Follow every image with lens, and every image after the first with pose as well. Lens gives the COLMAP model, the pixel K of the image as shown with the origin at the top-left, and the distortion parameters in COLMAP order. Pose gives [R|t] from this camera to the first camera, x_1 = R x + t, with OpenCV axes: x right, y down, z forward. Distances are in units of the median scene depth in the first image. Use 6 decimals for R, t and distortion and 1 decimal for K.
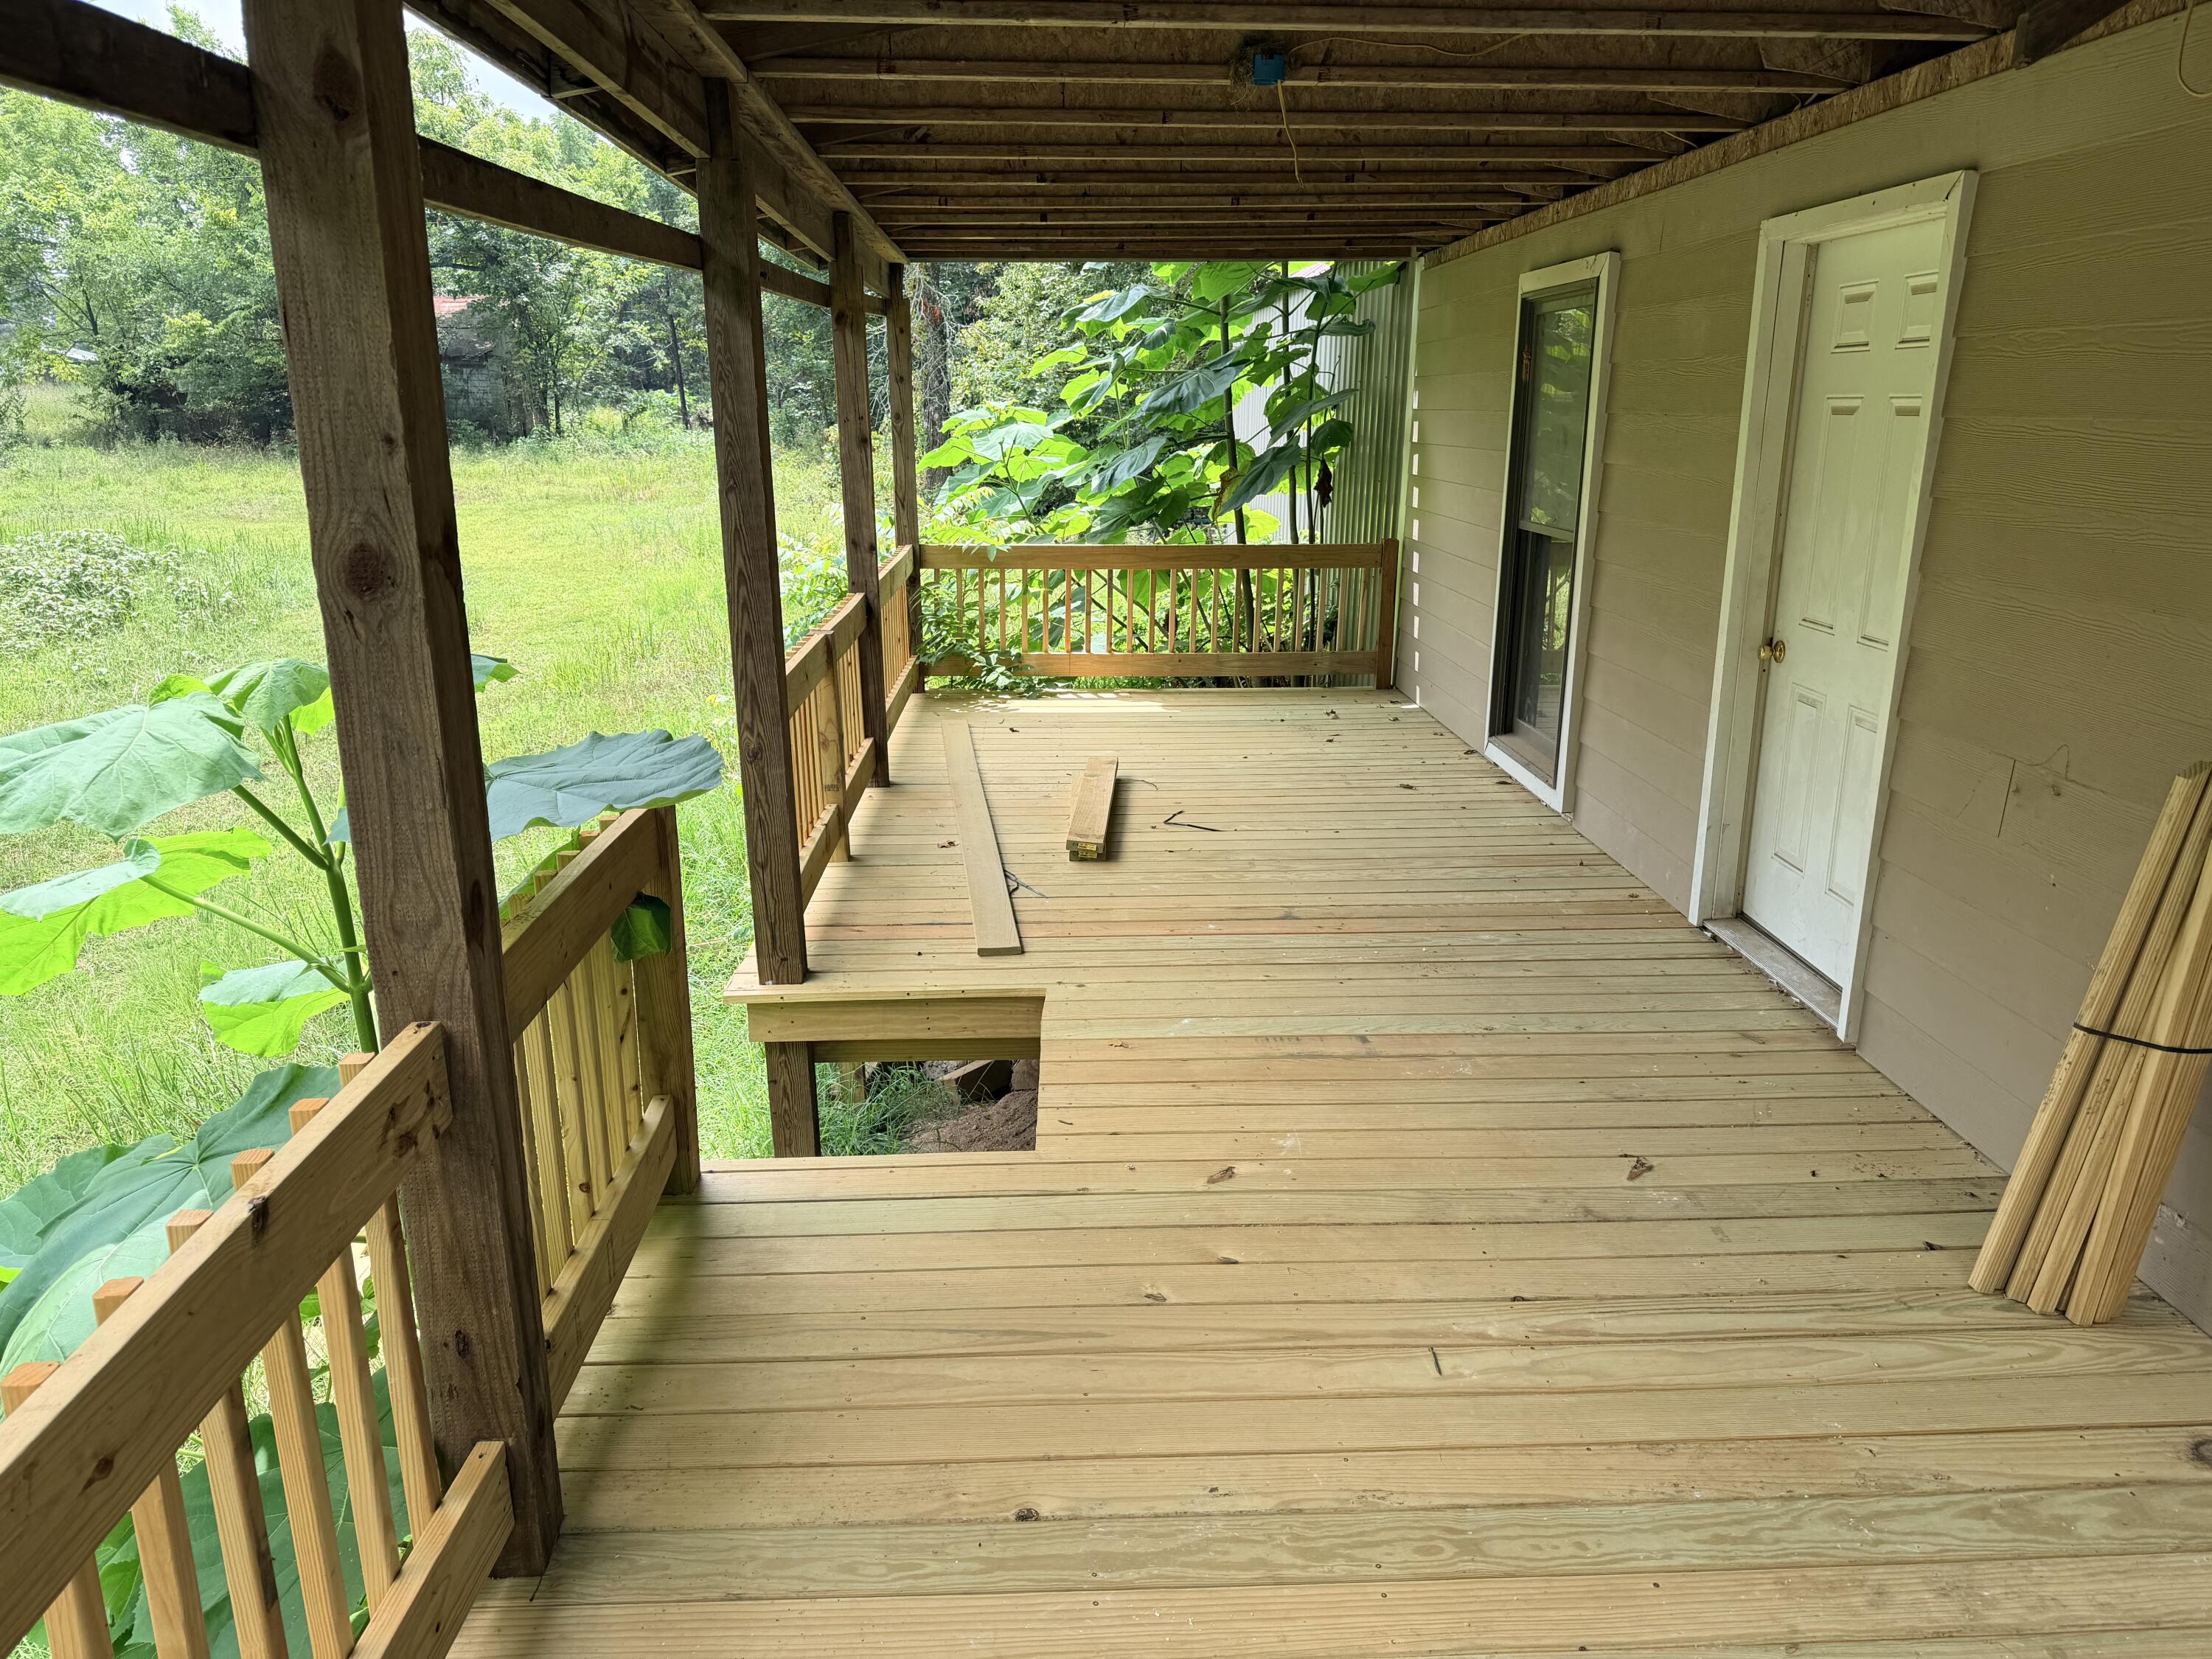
lens RADIAL K [[1514.2, 0, 1100.7], [0, 1514.2, 831.9], [0, 0, 1]] dist [0.010050, -0.002288]
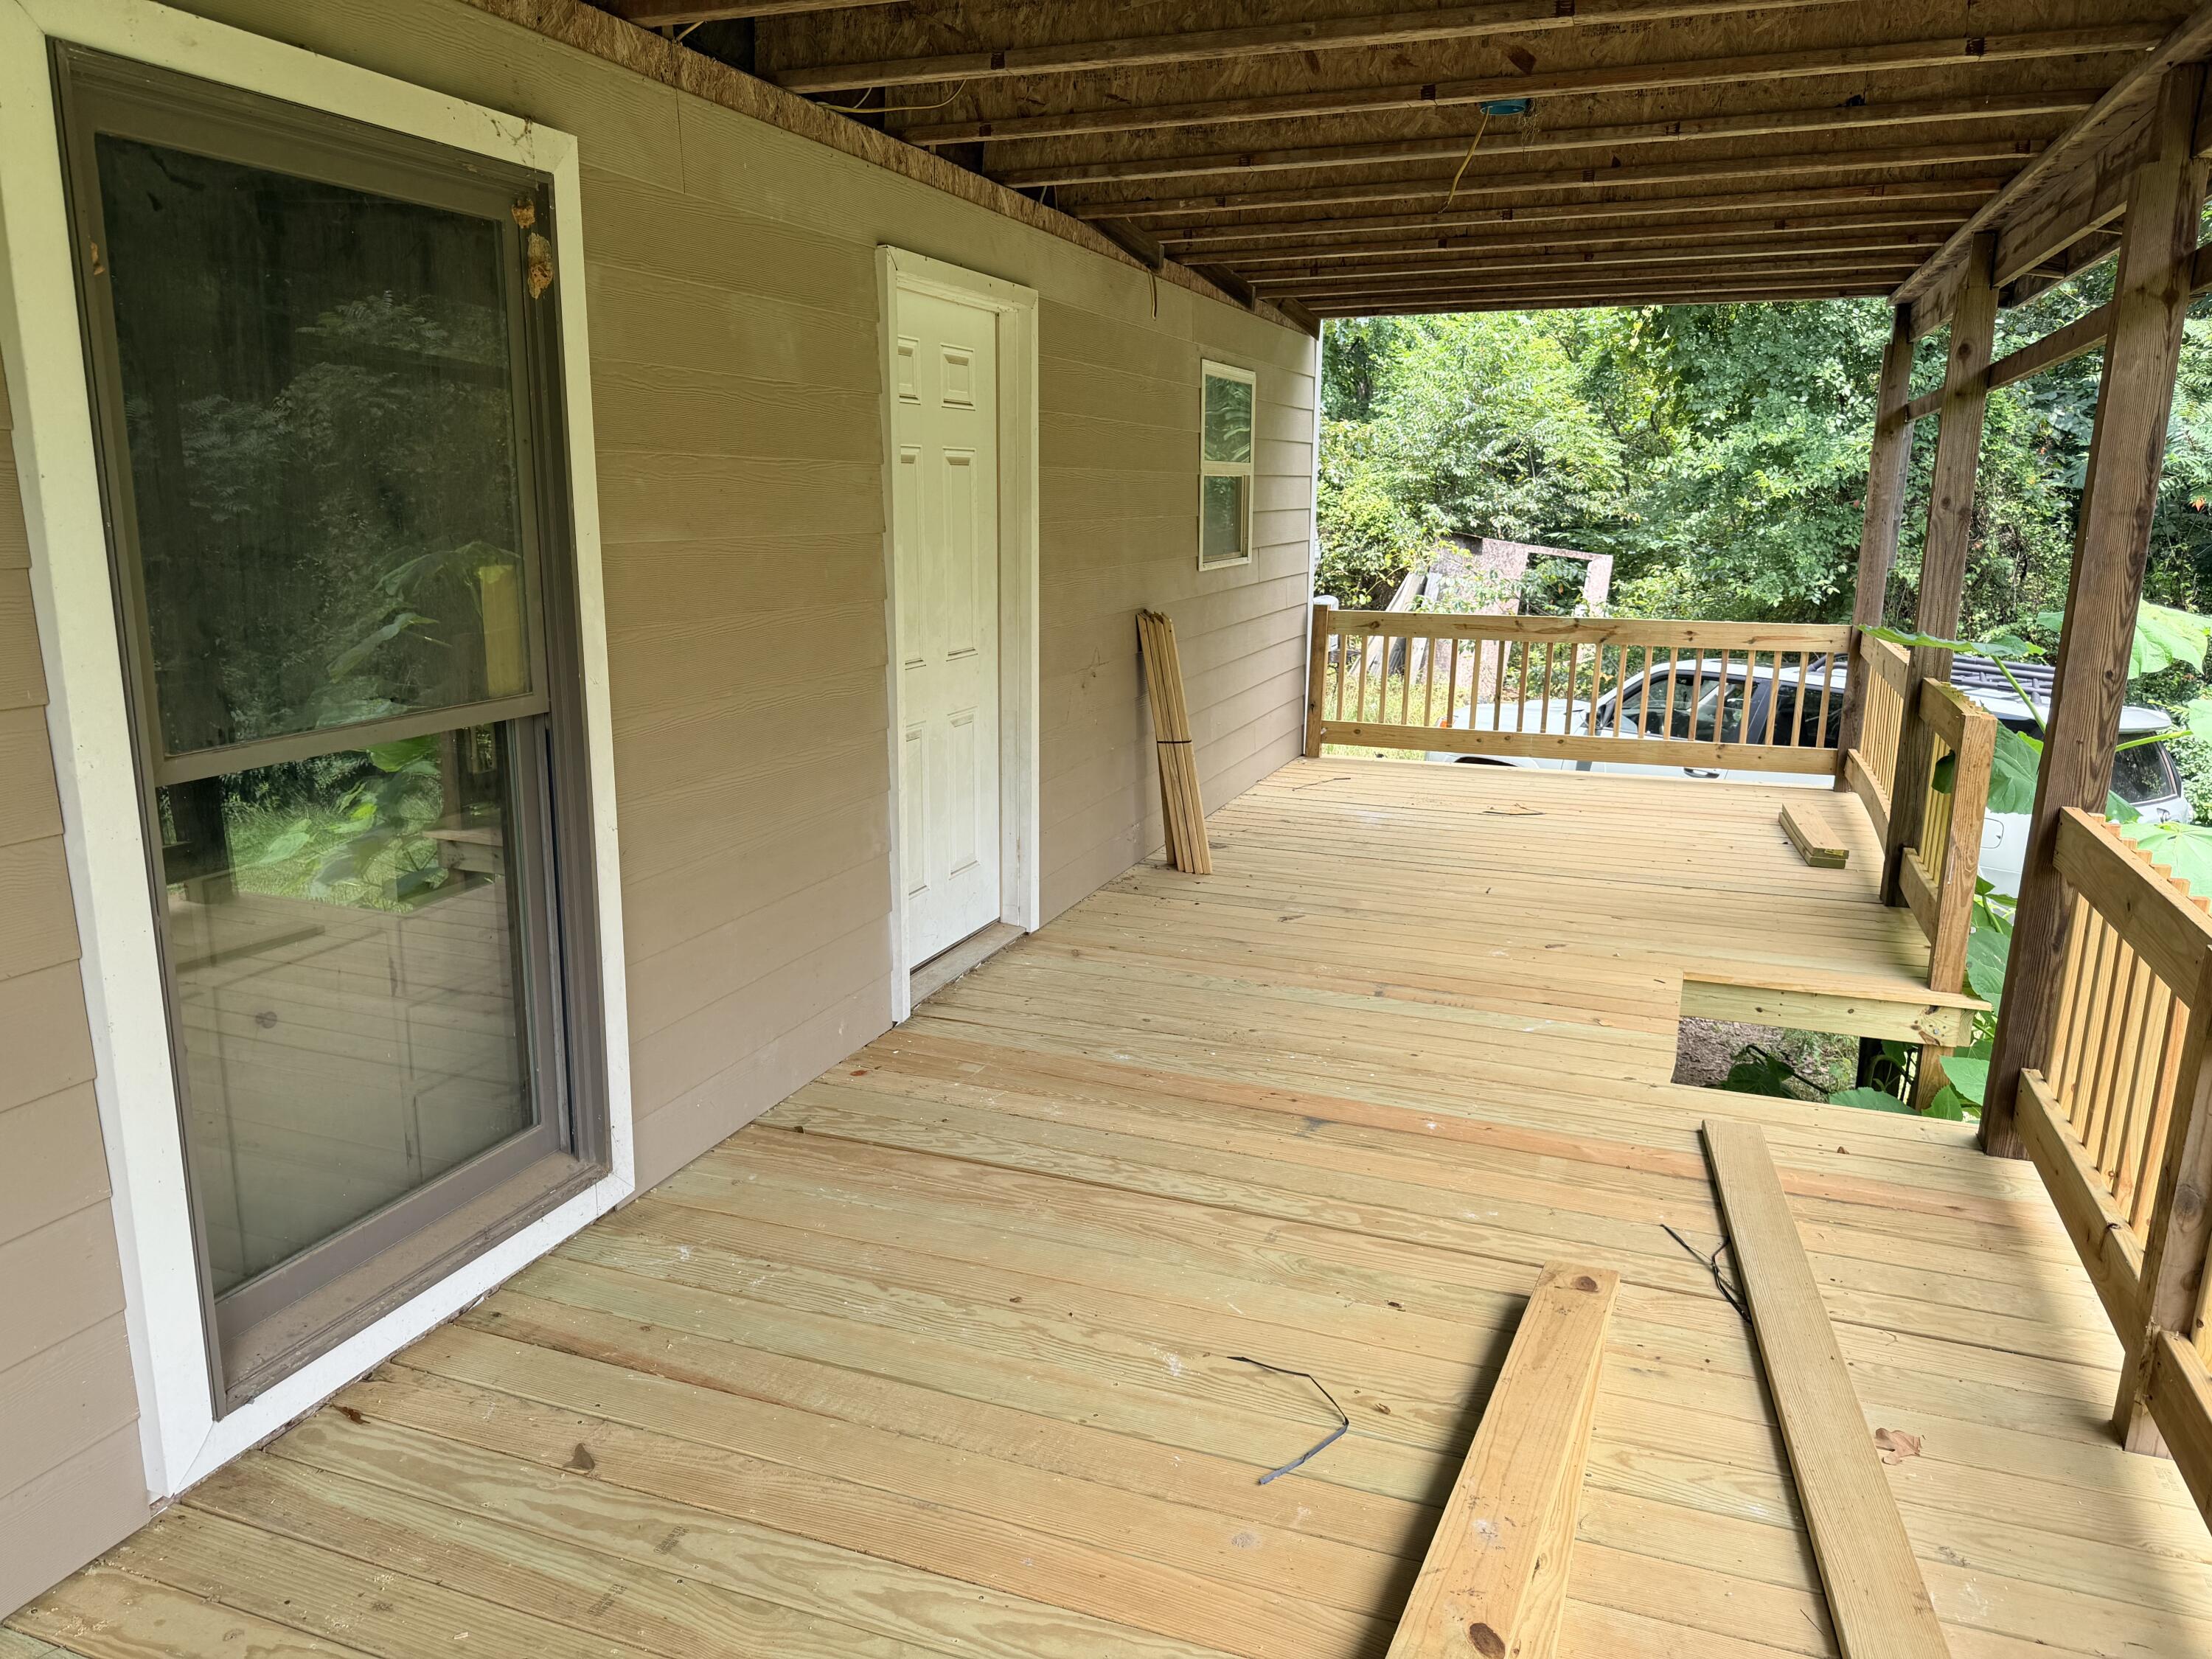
lens RADIAL K [[1514.2, 0, 1099.6], [0, 1514.2, 834.8], [0, 0, 1]] dist [0.010050, -0.002288]
pose [[-0.921102, -0.094876, 0.377584, -0.057708], [0.096807, 0.883576, 0.458173, -0.528370], [-0.377094, 0.458576, -0.804679, 1.964878]]
